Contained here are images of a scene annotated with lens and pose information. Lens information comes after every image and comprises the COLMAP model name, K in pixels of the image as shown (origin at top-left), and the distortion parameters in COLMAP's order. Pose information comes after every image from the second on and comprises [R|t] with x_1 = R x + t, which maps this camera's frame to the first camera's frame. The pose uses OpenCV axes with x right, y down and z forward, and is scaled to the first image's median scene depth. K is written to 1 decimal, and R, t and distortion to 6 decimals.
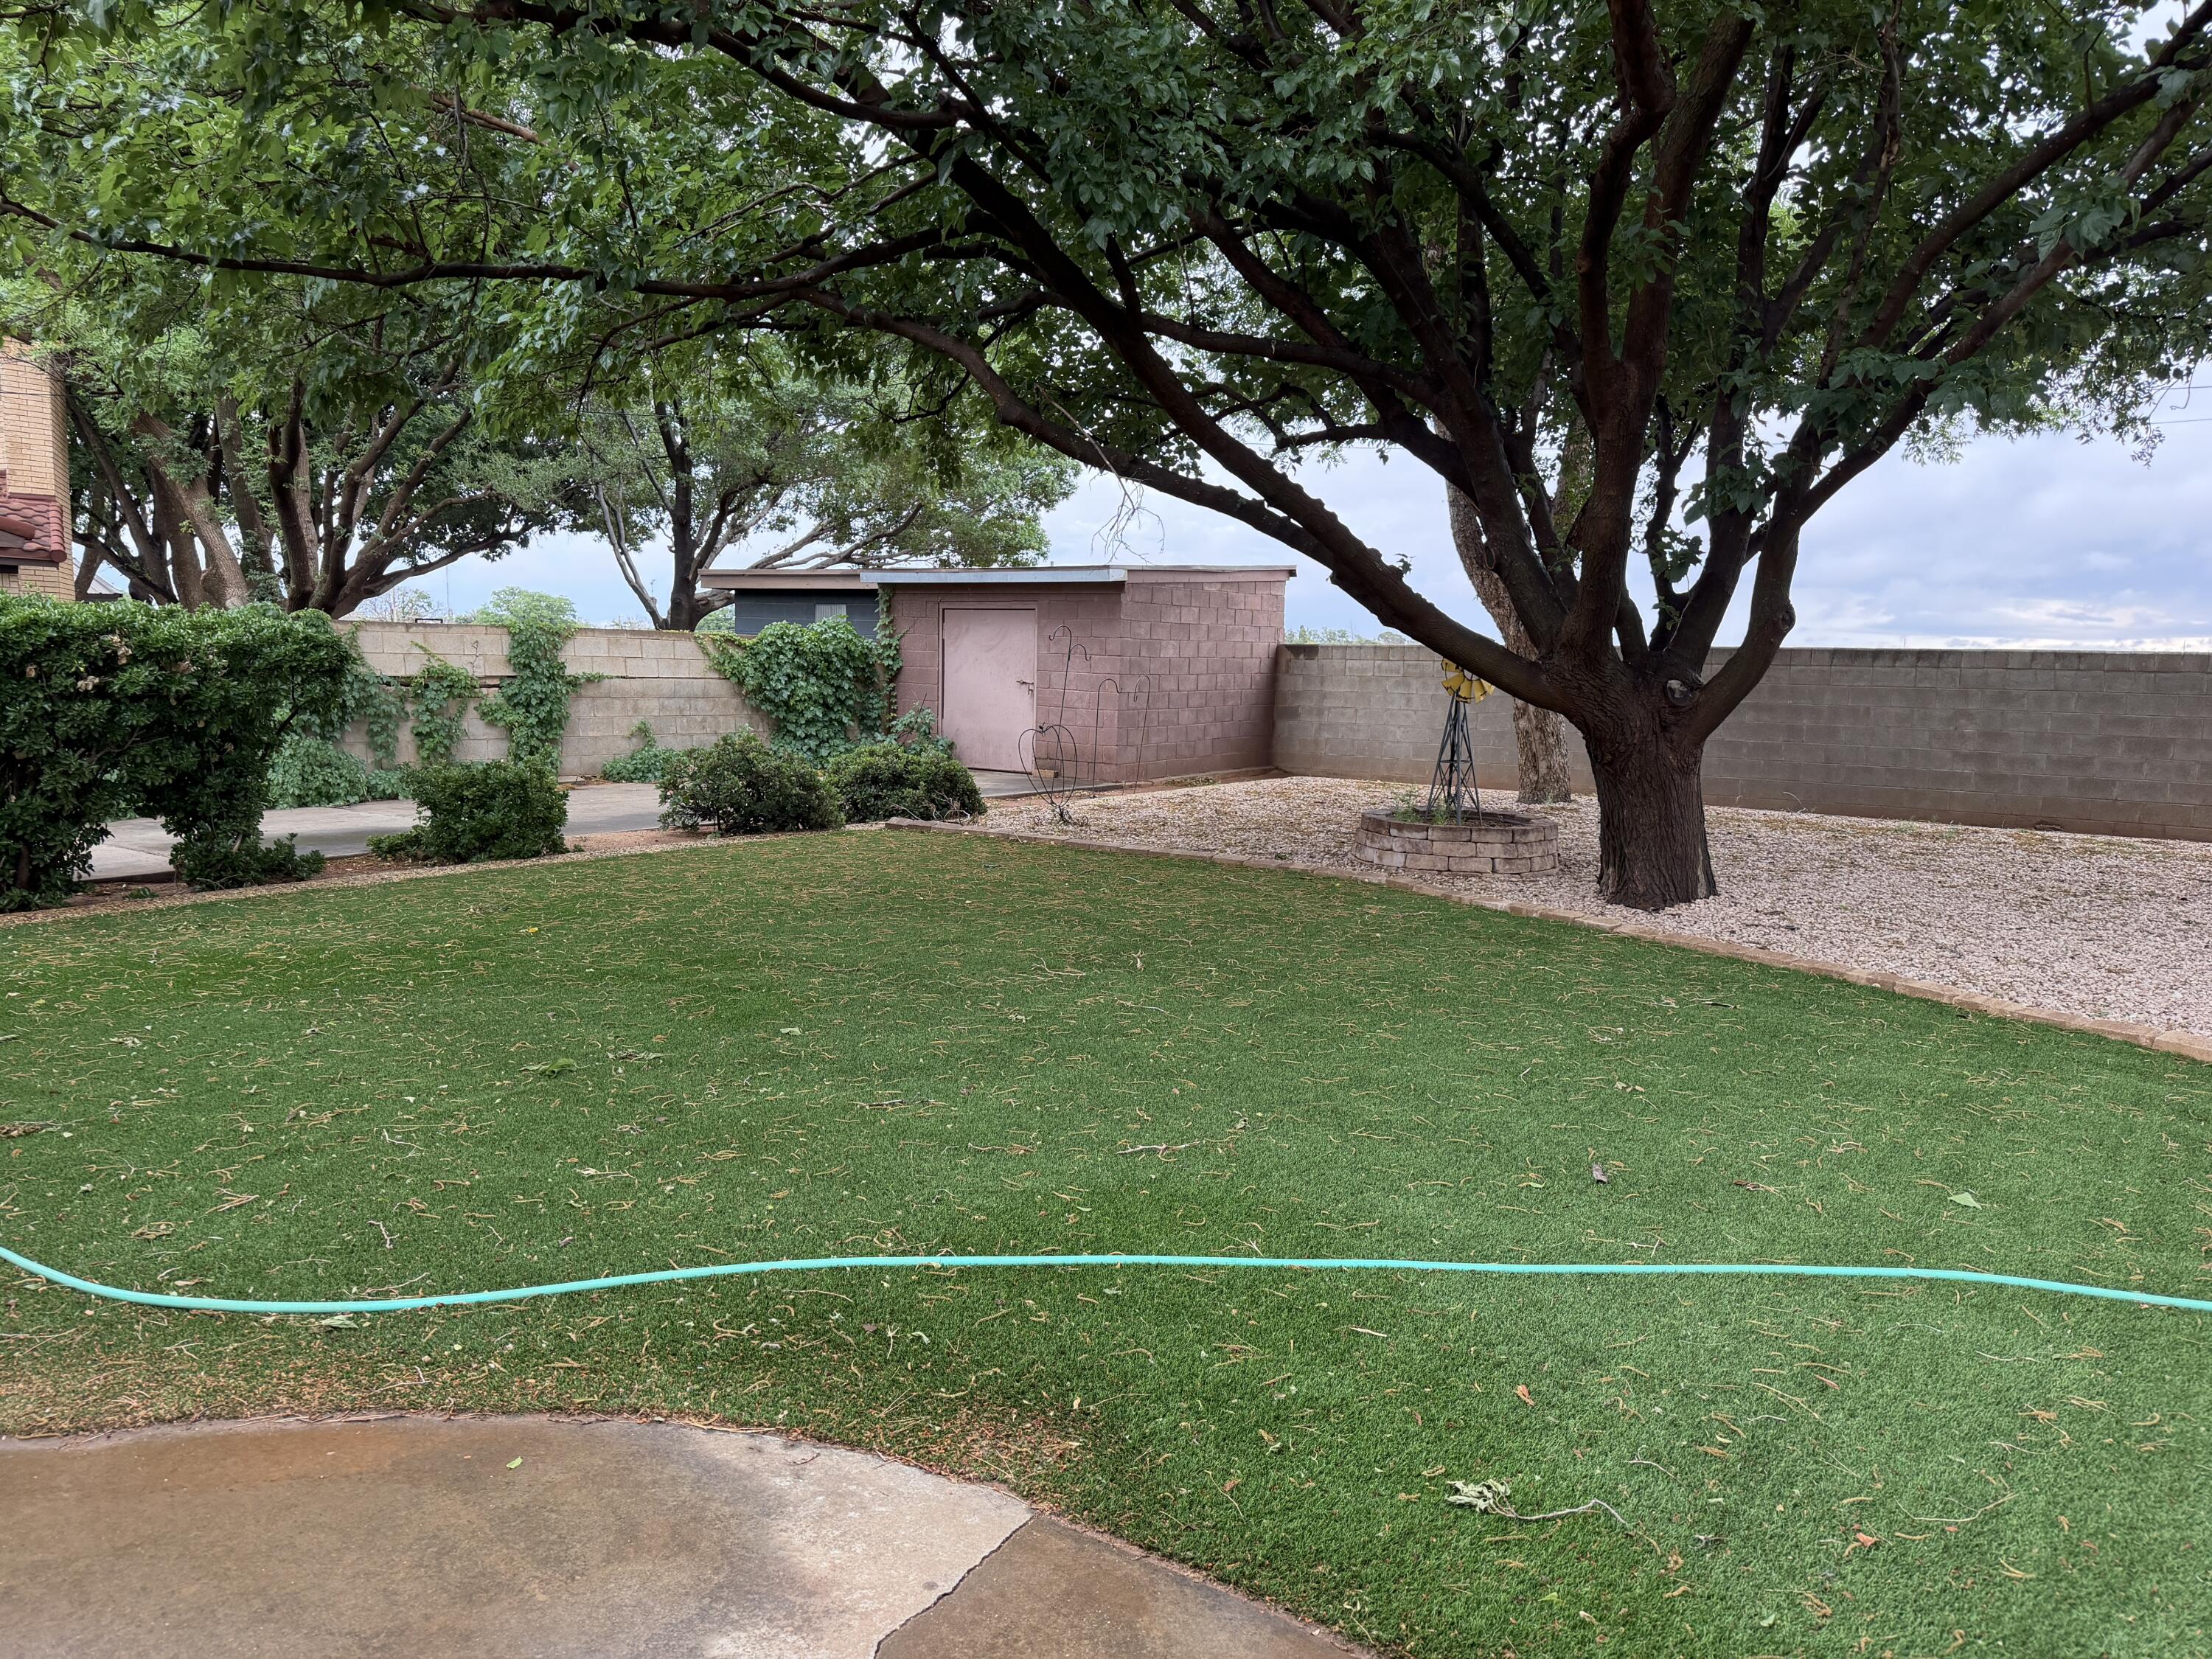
lens RADIAL K [[1555.8, 0, 1102.9], [0, 1555.8, 829.8], [0, 0, 1]] dist [0.058184, -0.080580]
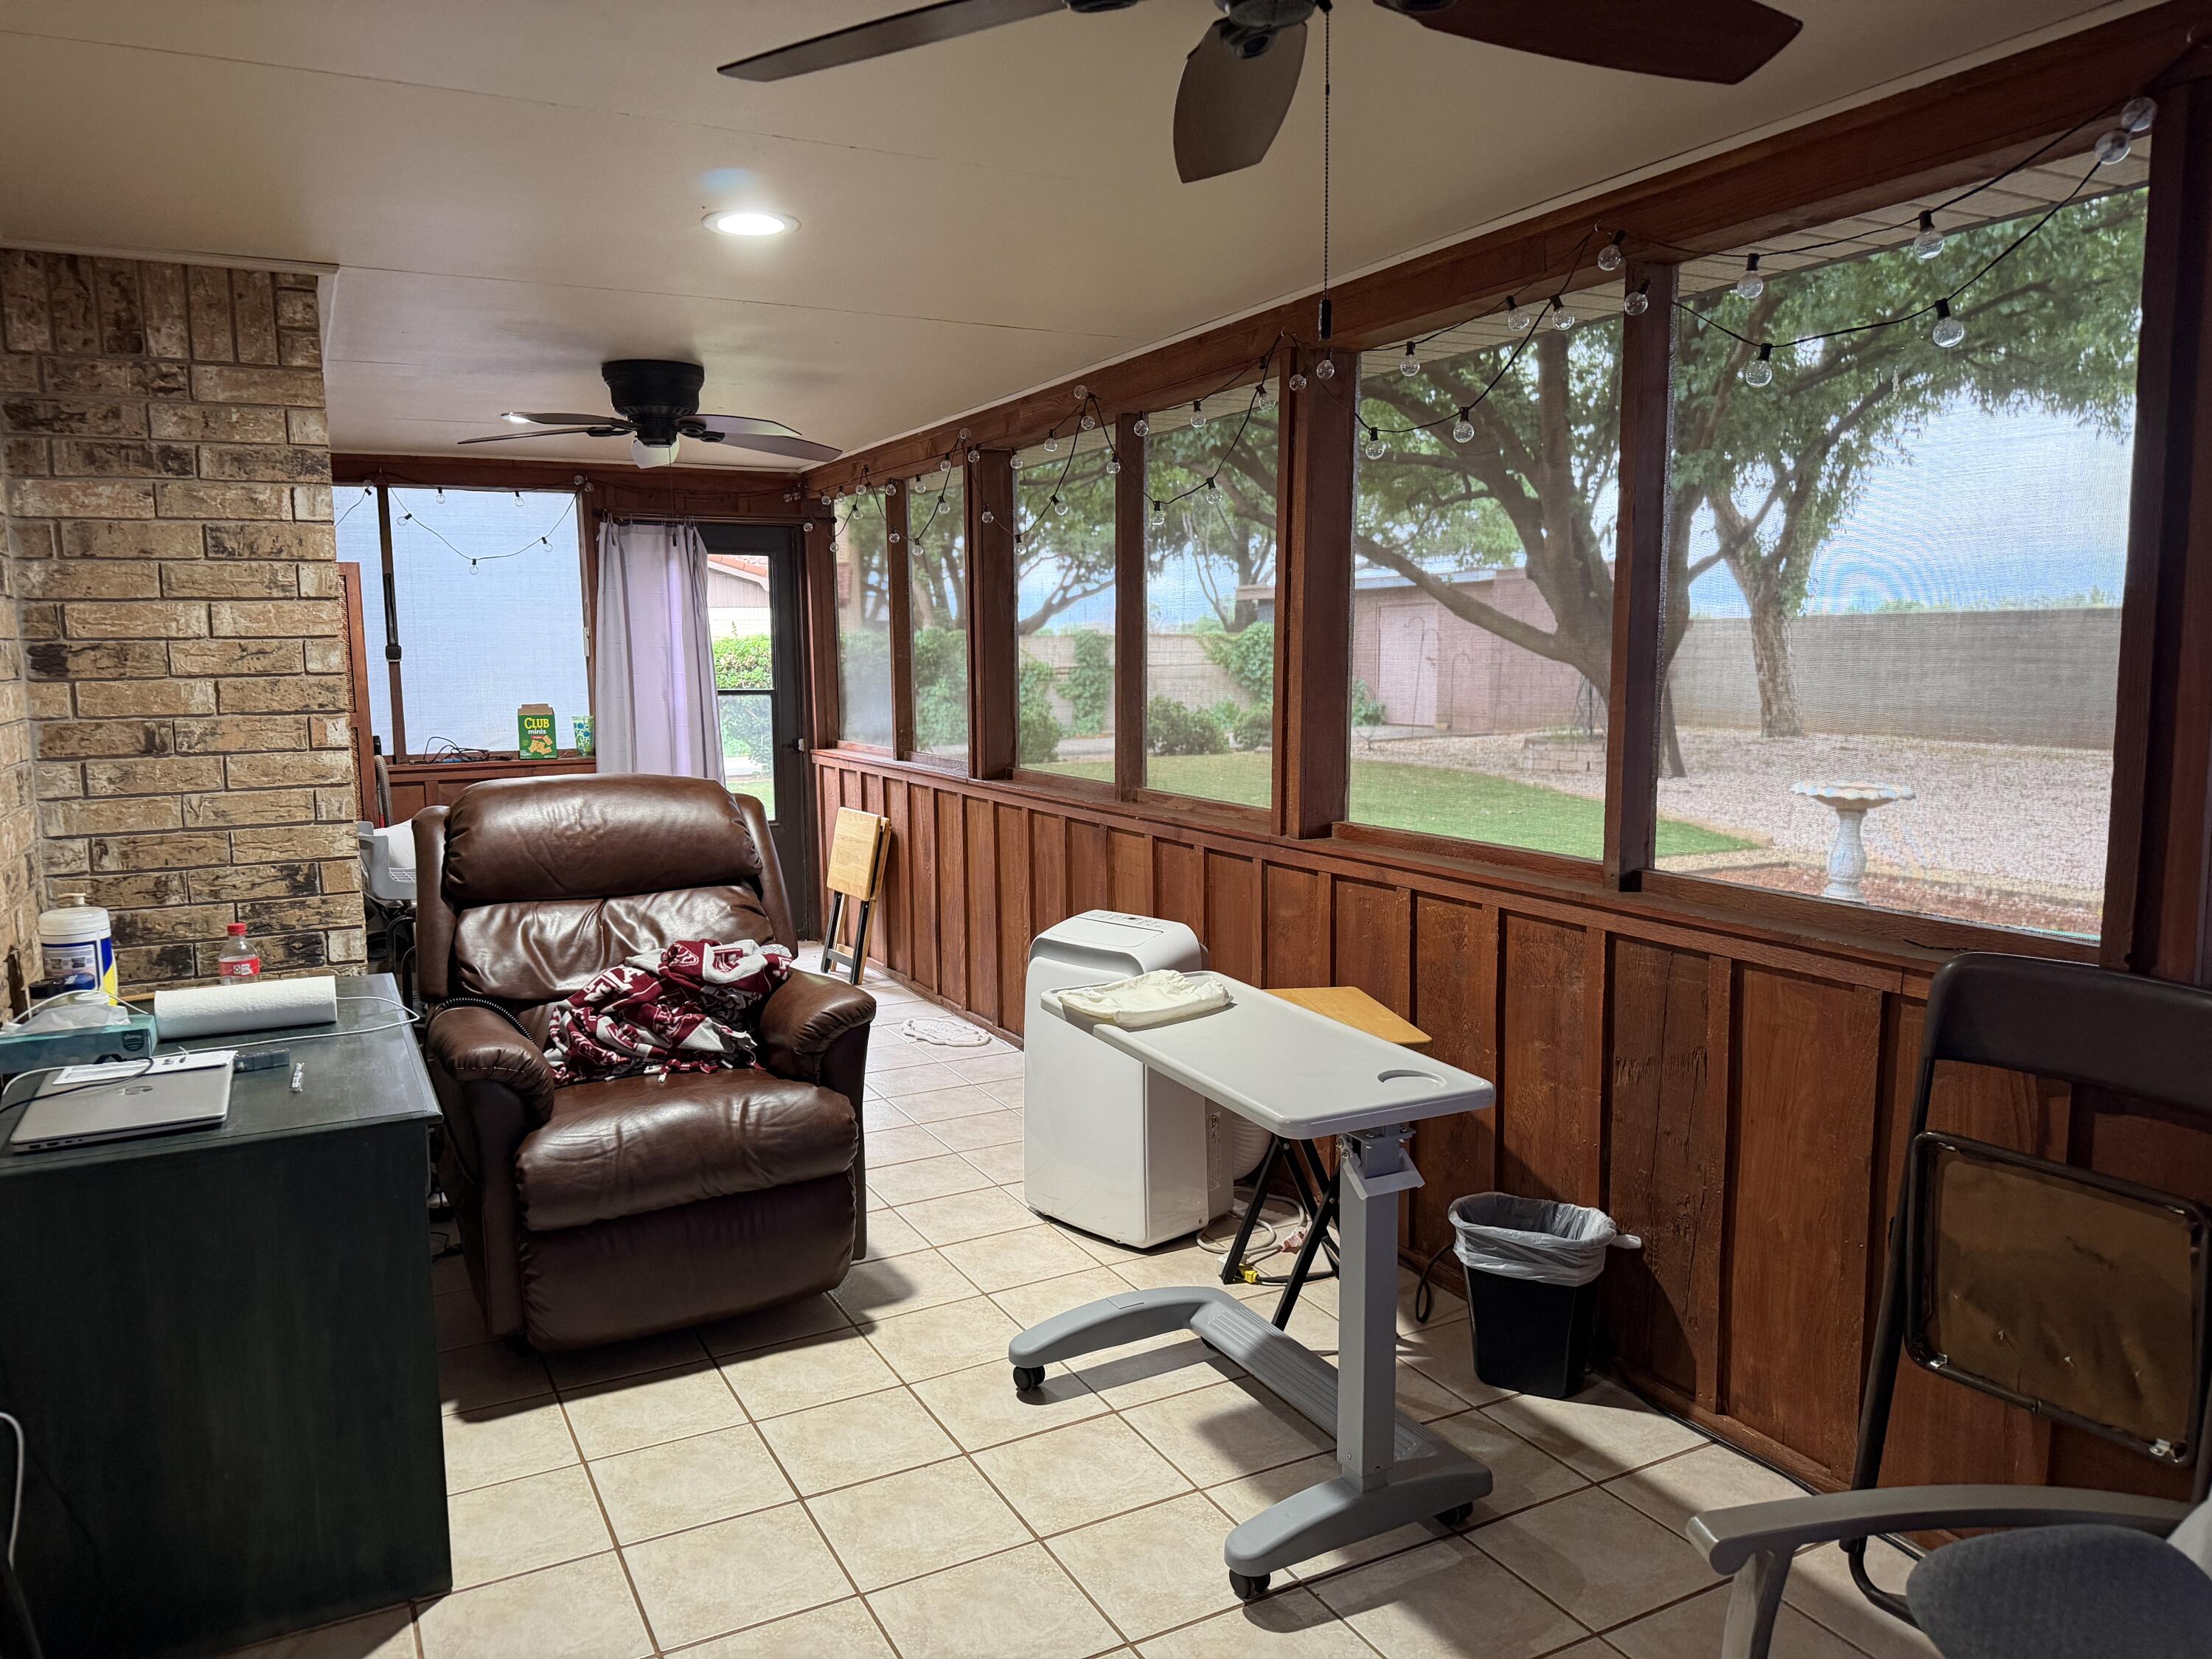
lens RADIAL K [[1555.8, 0, 1102.9], [0, 1555.8, 829.8], [0, 0, 1]] dist [0.058184, -0.080580]
pose [[0.897112, 0.014580, -0.441563, 0.340963], [-0.012392, 0.999892, 0.007839, 0.053368], [0.441630, -0.001560, 0.897196, -0.391499]]
